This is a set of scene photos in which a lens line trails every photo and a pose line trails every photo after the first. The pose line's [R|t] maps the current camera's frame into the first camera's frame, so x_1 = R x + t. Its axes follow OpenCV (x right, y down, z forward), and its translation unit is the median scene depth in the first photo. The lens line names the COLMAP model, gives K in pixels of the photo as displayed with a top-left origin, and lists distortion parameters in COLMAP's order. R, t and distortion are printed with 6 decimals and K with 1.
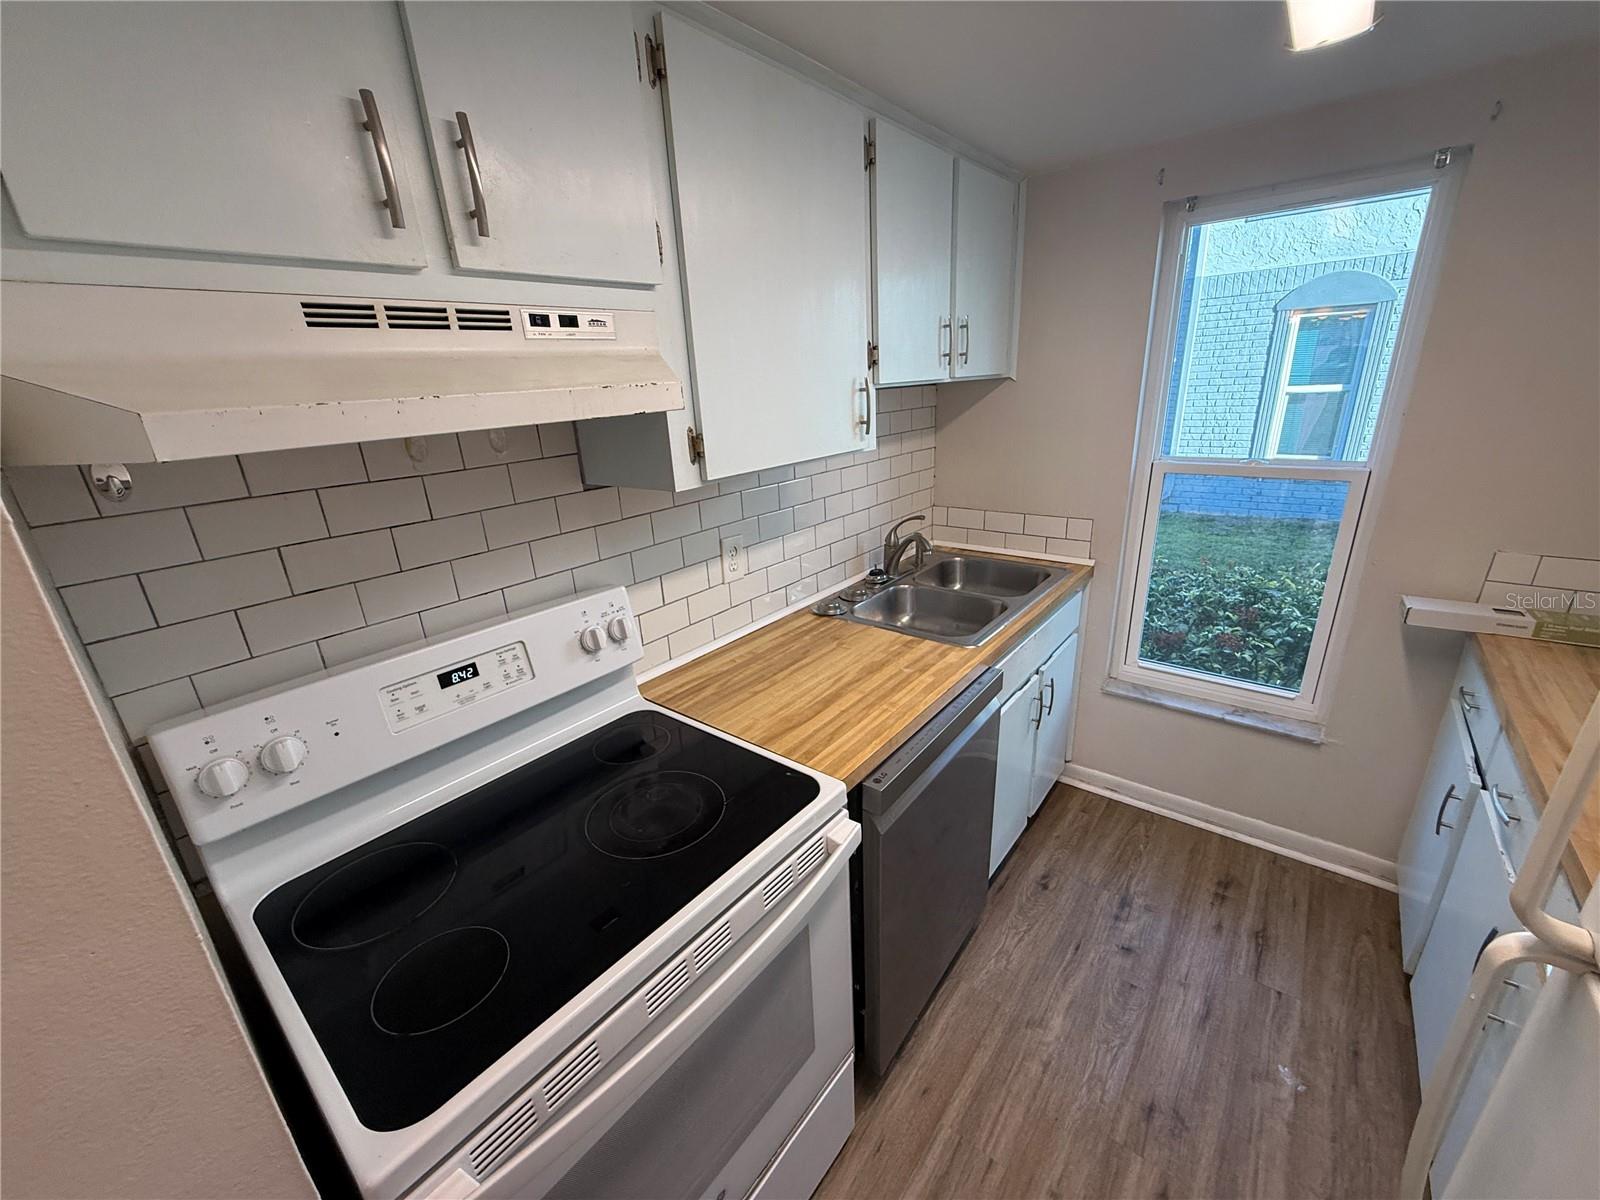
lens RADIAL K [[637.1, 0, 794.8], [0, 637.1, 601.6], [0, 0, 1]] dist [0.001424, -0.000230]
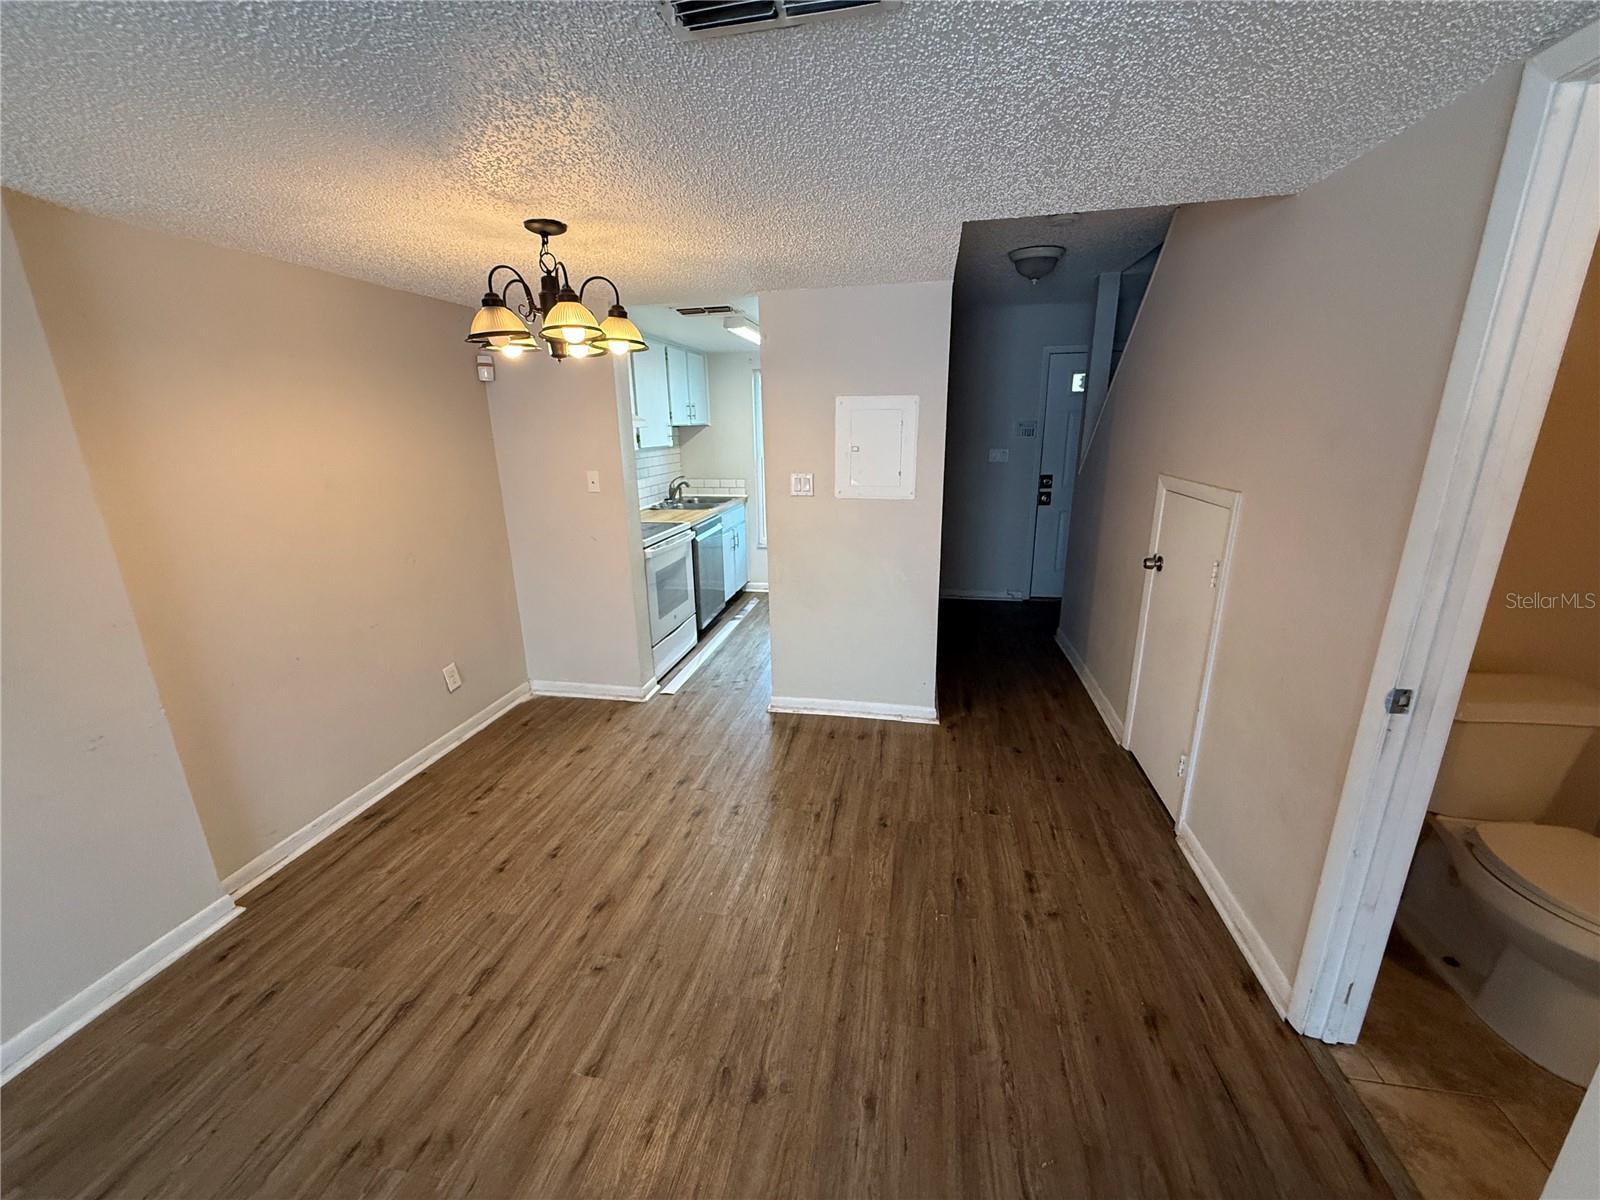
lens RADIAL K [[637.1, 0, 803.7], [0, 637.1, 605.2], [0, 0, 1]] dist [0.001424, -0.000230]
pose [[0.880031, -0.094742, 0.465369, -0.821654], [0.129079, 0.990728, -0.042397, 0.735576], [-0.457038, 0.097380, 0.884101, -1.925747]]
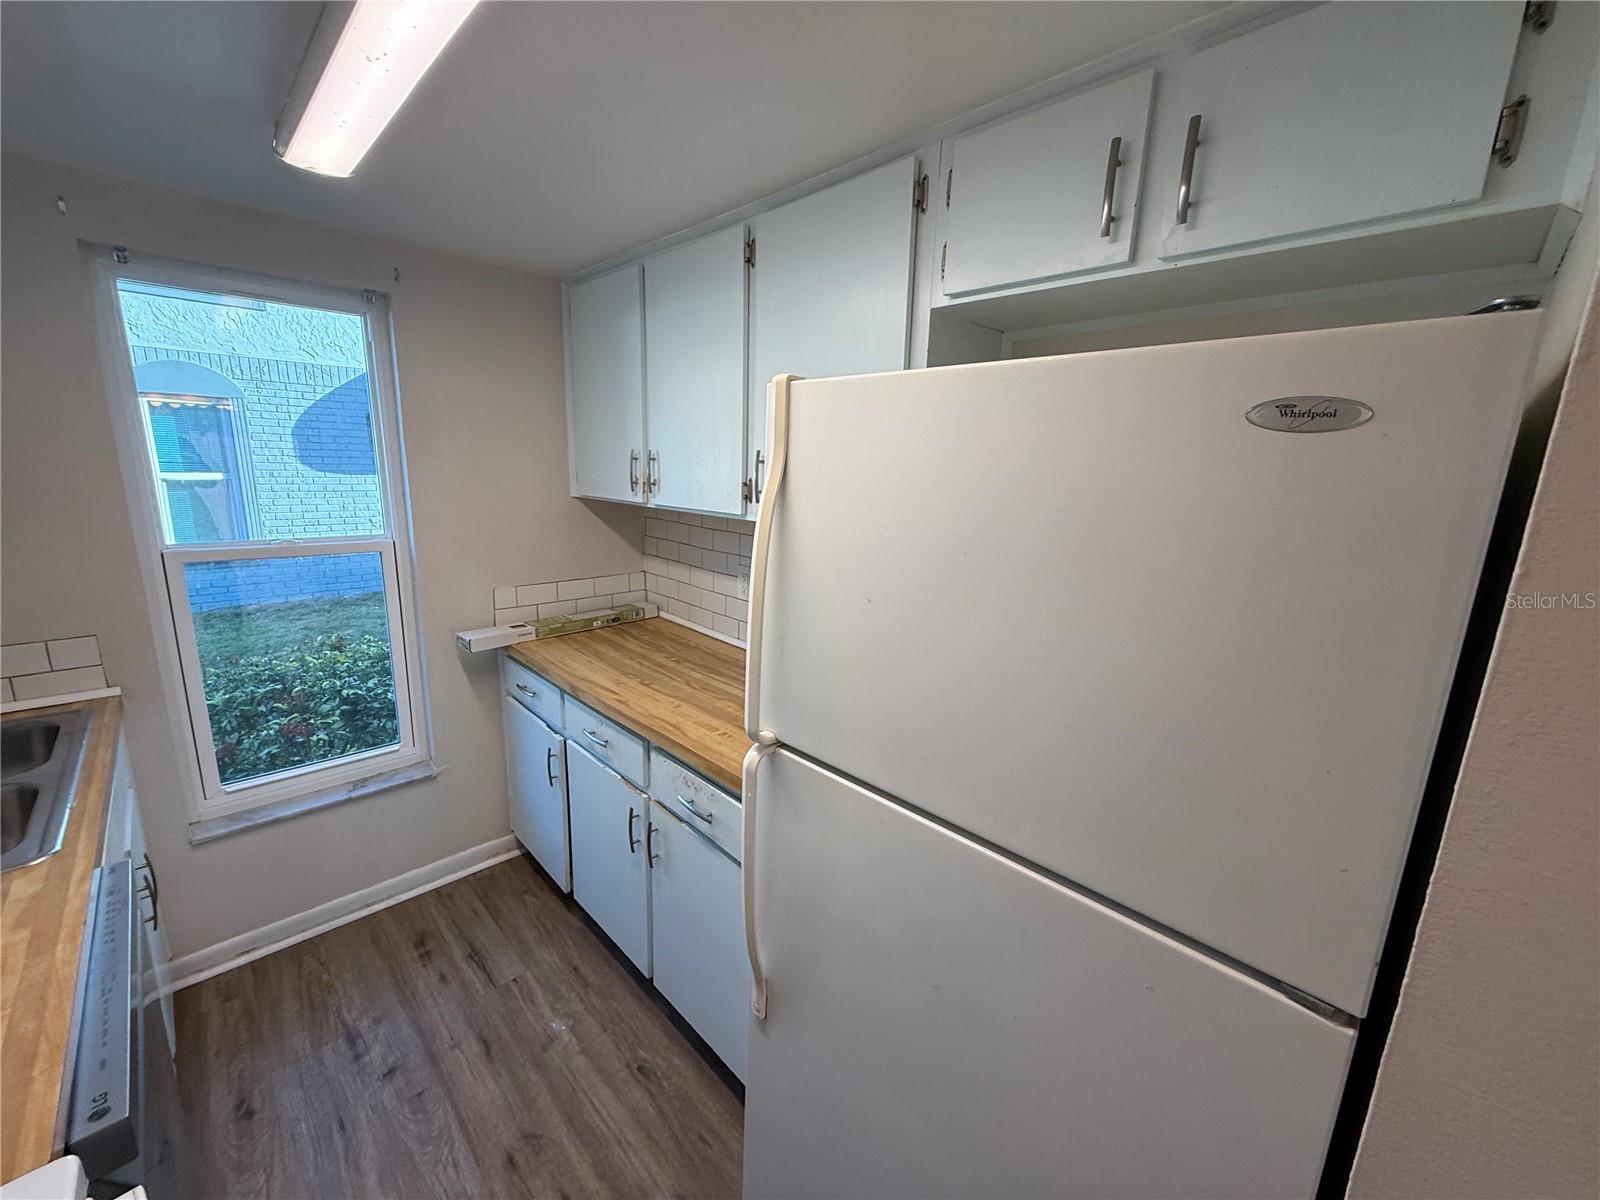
lens RADIAL K [[637.1, 0, 796.1], [0, 637.1, 603.2], [0, 0, 1]] dist [0.001424, -0.000230]
pose [[0.118367, -0.164404, 0.979265, -0.203602], [0.291928, 0.948377, 0.123932, -0.027225], [-0.949088, 0.271206, 0.160250, 0.151511]]
